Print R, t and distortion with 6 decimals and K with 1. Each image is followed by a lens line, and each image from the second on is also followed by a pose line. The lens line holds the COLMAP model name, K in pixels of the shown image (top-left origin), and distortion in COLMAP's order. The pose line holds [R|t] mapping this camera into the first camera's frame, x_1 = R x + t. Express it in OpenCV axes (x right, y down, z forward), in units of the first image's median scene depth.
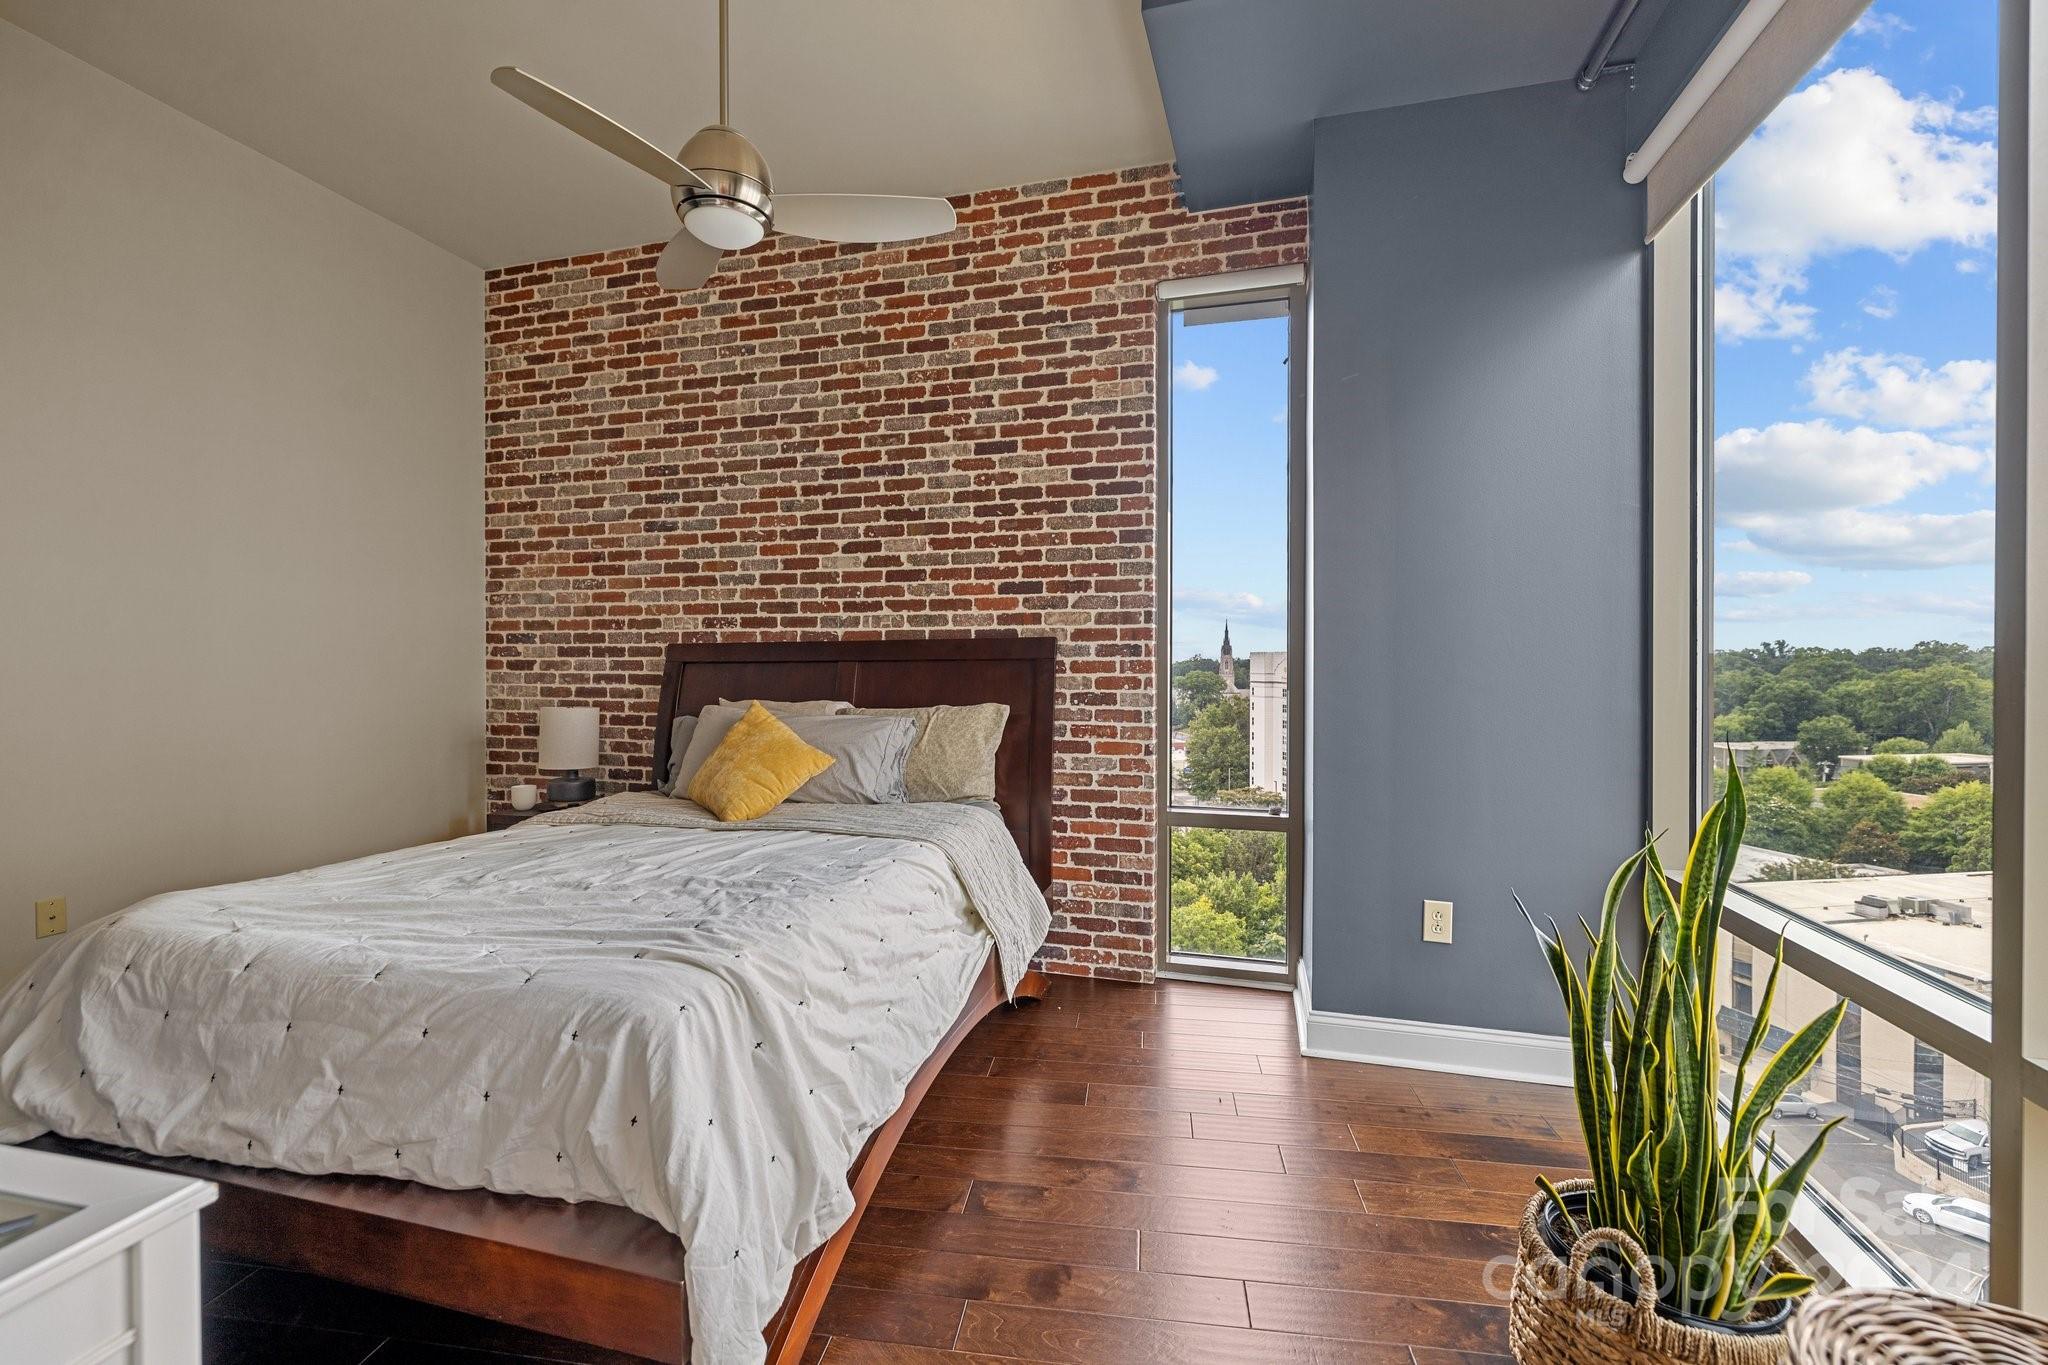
lens RADIAL K [[868.2, 0, 1004.7], [0, 868.2, 667.0], [0, 0, 1]] dist [0.000319, -0.001286]
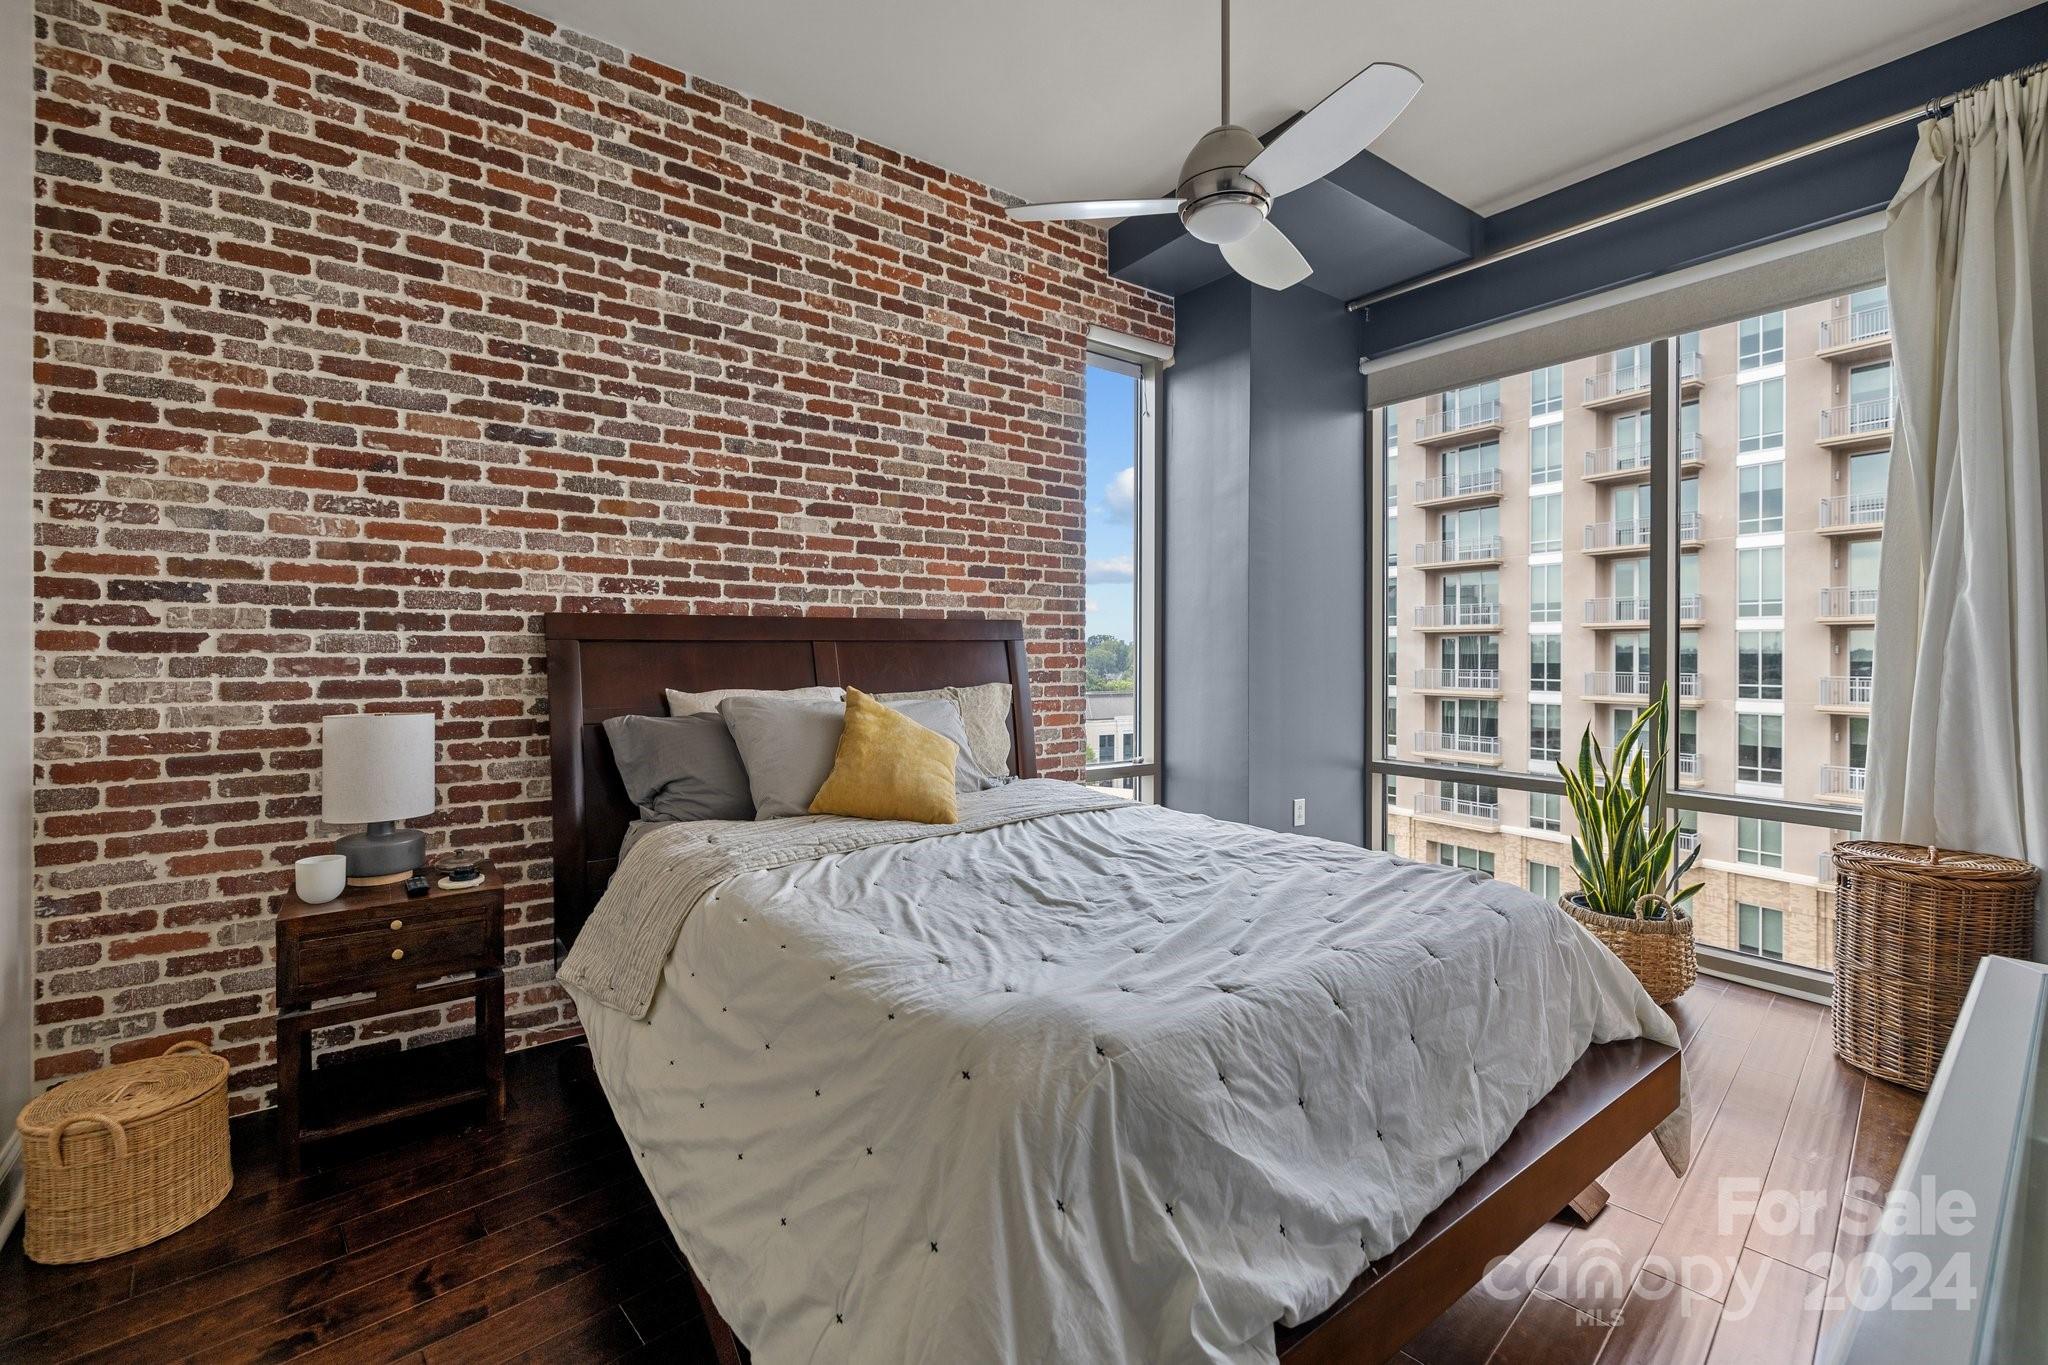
lens RADIAL K [[868.2, 0, 1037.2], [0, 868.2, 651.9], [0, 0, 1]] dist [0.000319, -0.001286]
pose [[0.613560, 0.000524, 0.789648, -0.754625], [0.001776, 0.999996, -0.002043, 0.006649], [-0.789646, 0.002656, 0.613557, 0.309919]]
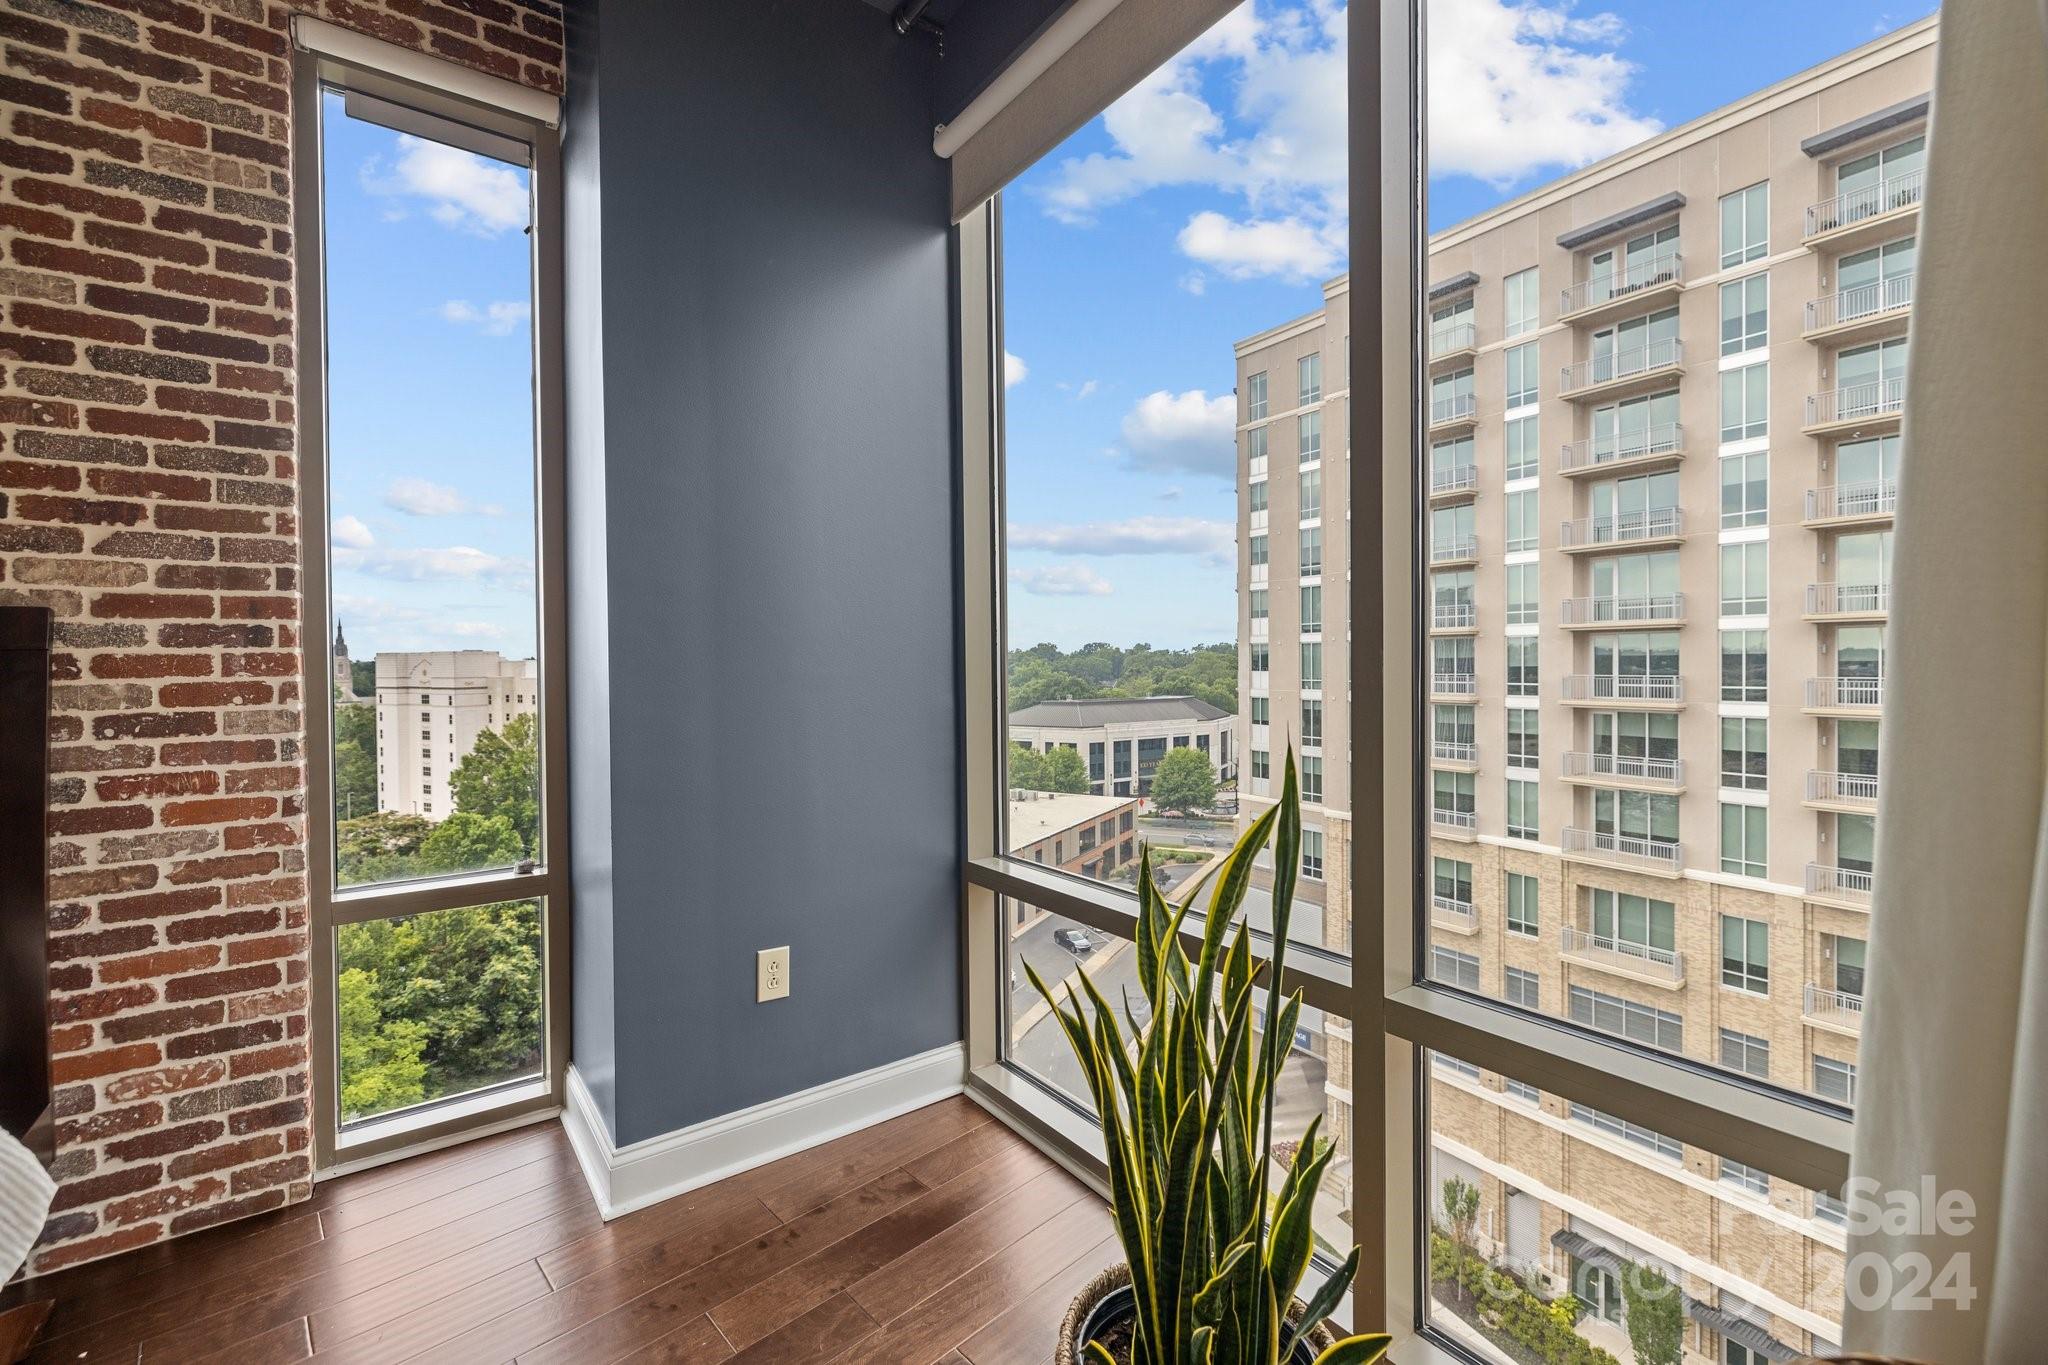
lens RADIAL K [[868.2, 0, 1032.4], [0, 868.2, 671.2], [0, 0, 1]] dist [0.000319, -0.001286]
pose [[0.610180, -0.016461, 0.792092, 0.007907], [0.014199, 0.999851, 0.009841, 0.005340], [-0.792136, 0.005242, 0.610322, 0.231782]]
